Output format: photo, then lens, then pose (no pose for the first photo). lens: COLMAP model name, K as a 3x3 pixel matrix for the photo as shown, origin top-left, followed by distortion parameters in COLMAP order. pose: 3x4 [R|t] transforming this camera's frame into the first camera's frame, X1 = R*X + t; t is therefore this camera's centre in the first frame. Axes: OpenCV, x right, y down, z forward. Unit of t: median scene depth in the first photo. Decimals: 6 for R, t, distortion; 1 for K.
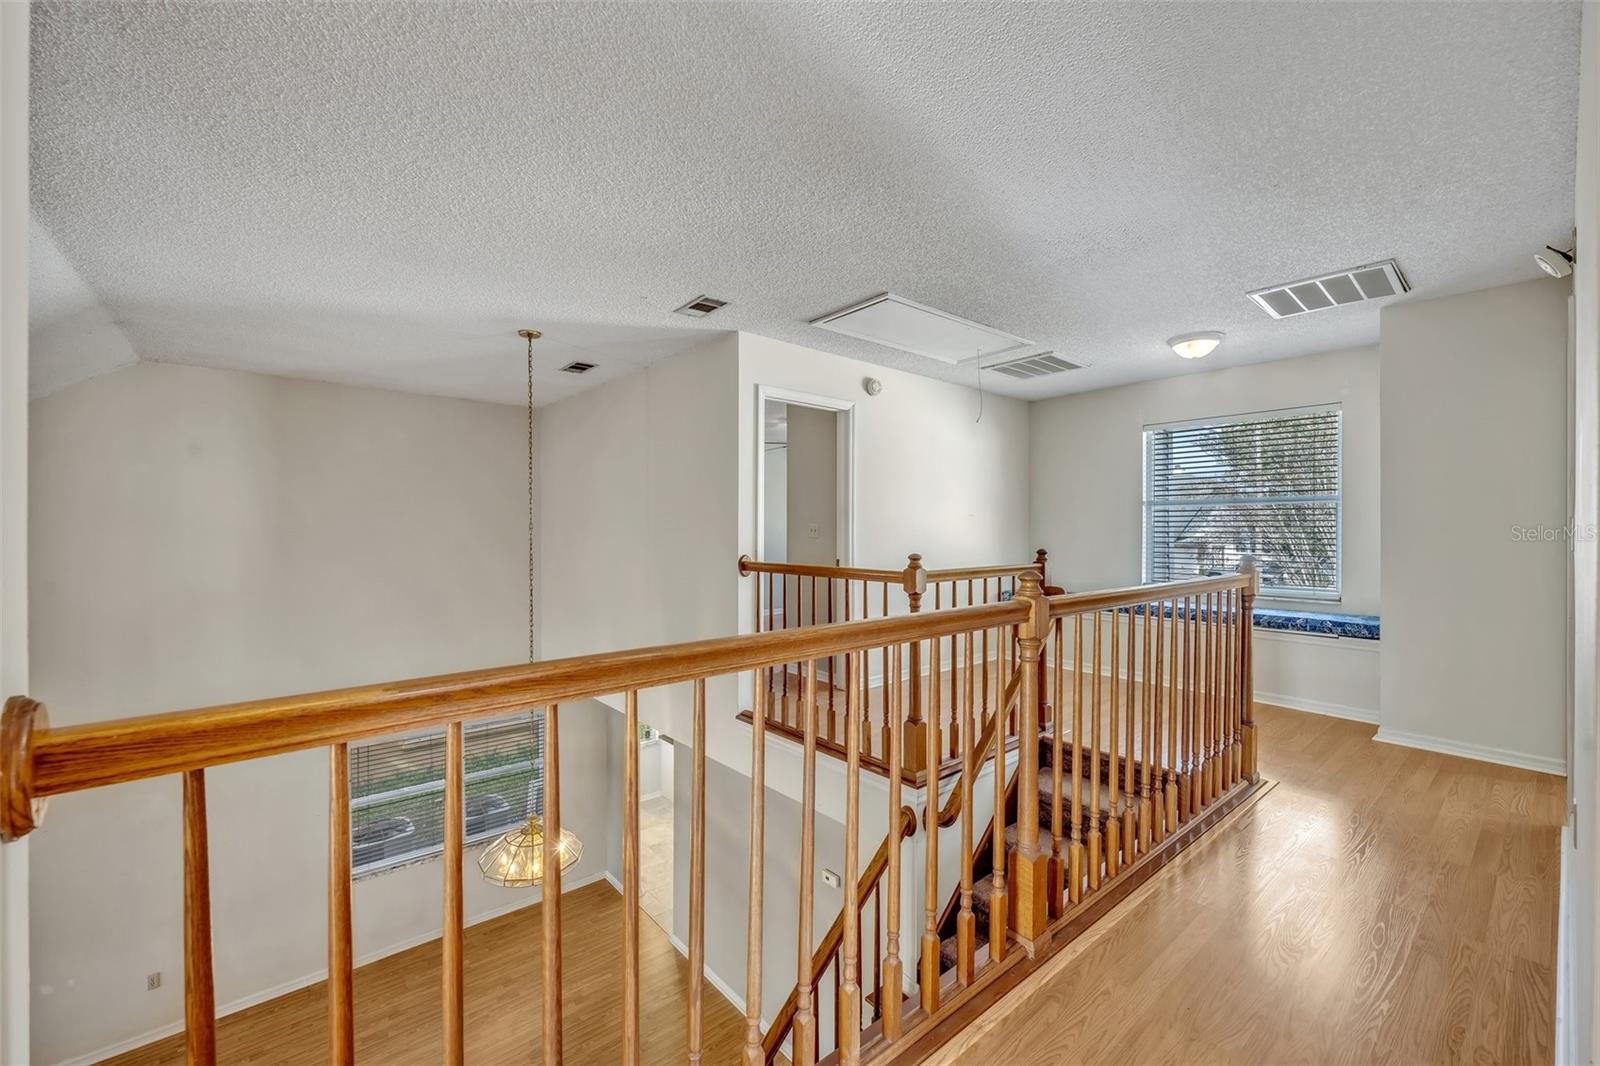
lens RADIAL K [[650.7, 0, 800.0], [0, 650.7, 533.0], [0, 0, 1]] dist [-0.032758, 0.011207]
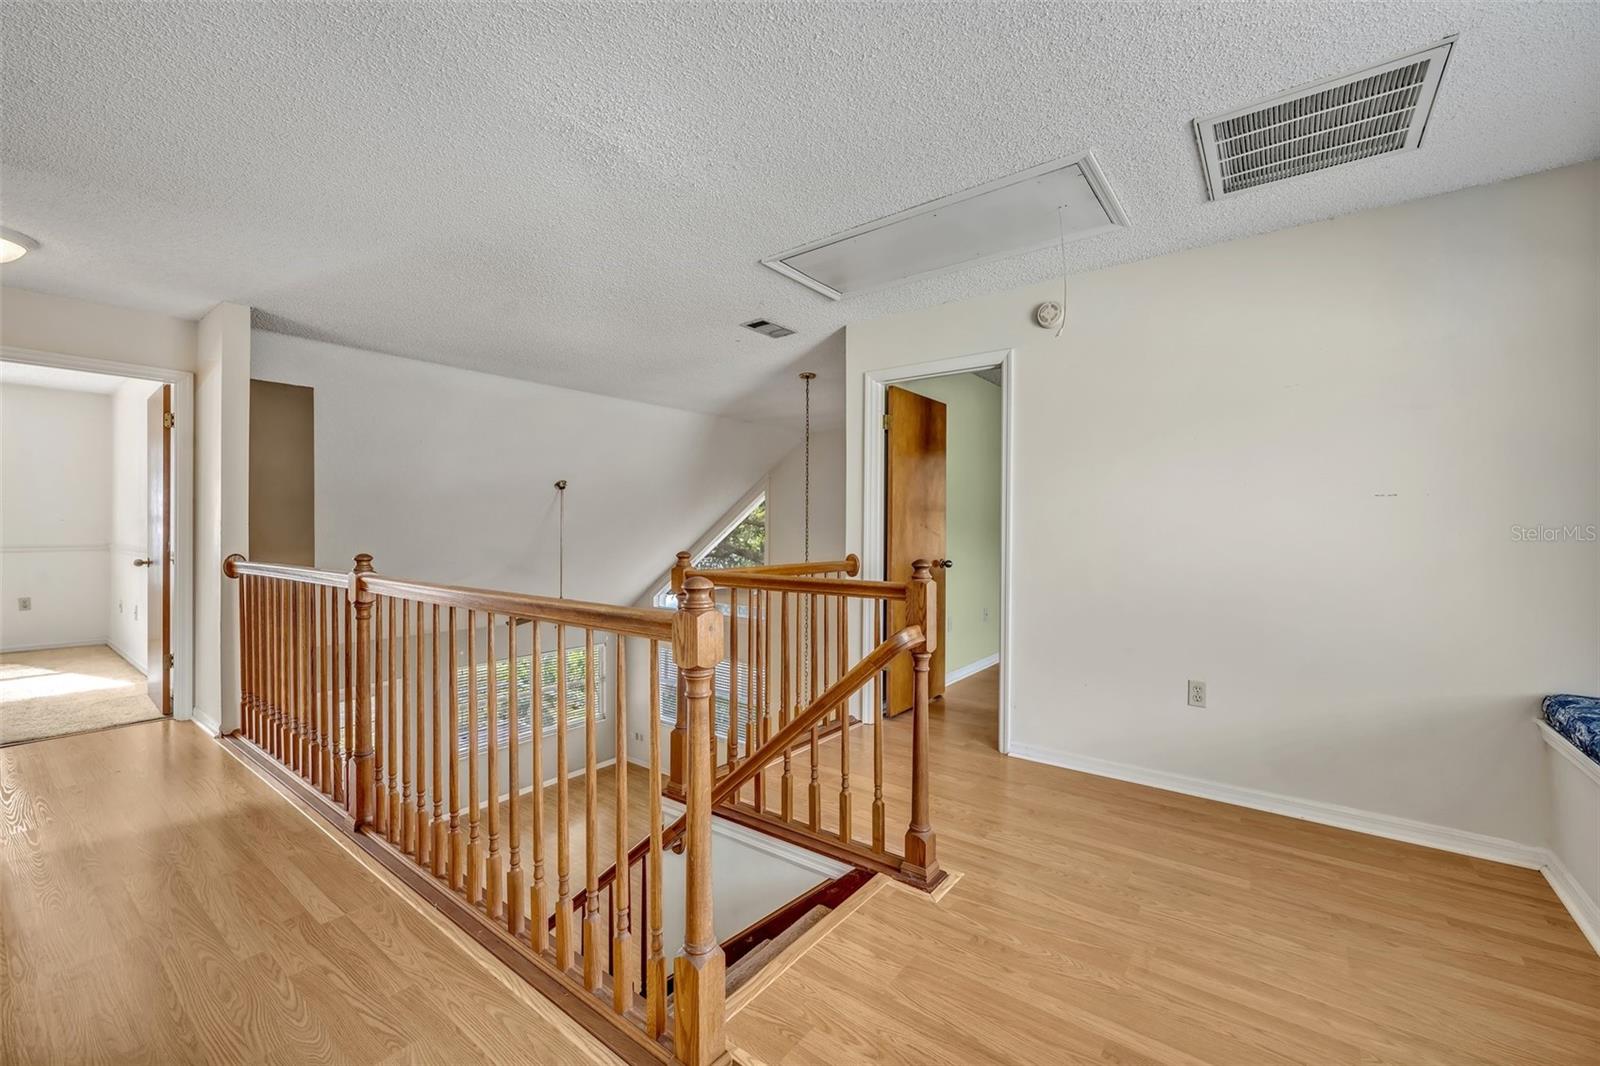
lens RADIAL K [[650.7, 0, 800.0], [0, 650.7, 533.0], [0, 0, 1]] dist [-0.032758, 0.011207]
pose [[0.210186, 0.005934, -0.977644, 1.194557], [-0.004427, 0.999977, 0.005118, -0.000086], [0.977652, 0.003252, 0.210207, 1.010647]]
